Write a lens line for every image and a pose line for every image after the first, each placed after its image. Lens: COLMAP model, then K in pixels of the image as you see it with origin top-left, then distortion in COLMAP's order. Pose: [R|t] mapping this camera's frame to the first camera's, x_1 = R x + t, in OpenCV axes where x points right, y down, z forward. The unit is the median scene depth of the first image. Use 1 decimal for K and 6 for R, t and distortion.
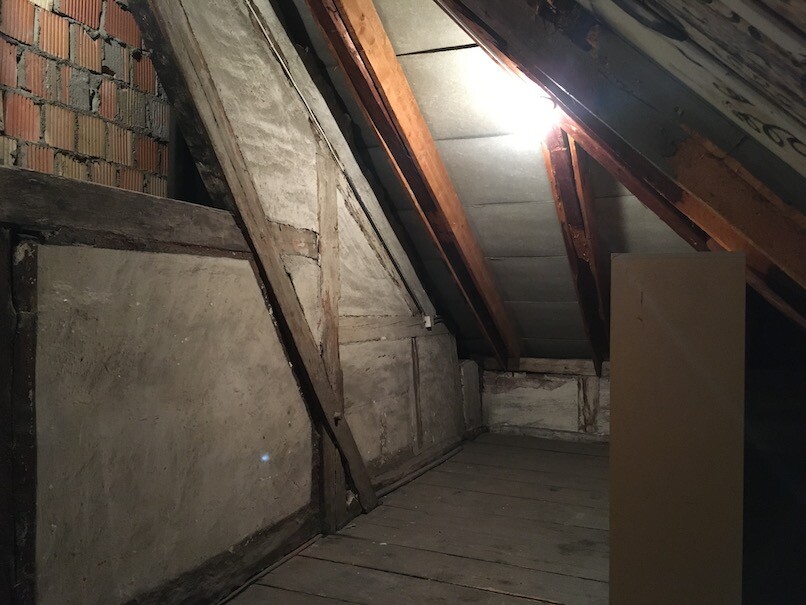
lens RADIAL K [[687.9, 0, 402.4], [0, 687.9, 302.1], [0, 0, 1]] dist [0.087423, -0.081753]
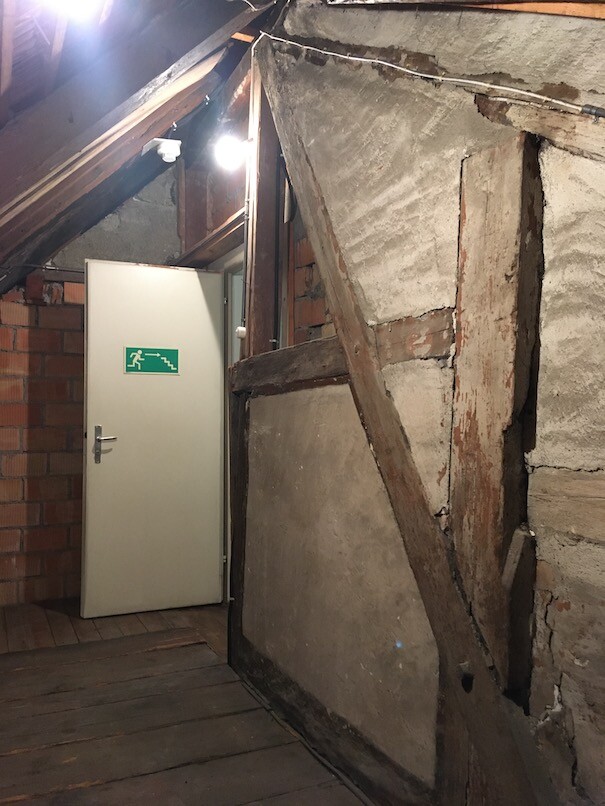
lens RADIAL K [[687.9, 0, 301.4], [0, 687.9, 406.3], [0, 0, 1]] dist [0.087423, -0.081753]
pose [[-0.687871, -0.034436, -0.725016, 0.376252], [-0.008349, 0.999183, -0.039538, 0.000522], [0.725785, -0.021144, -0.687596, 1.365629]]
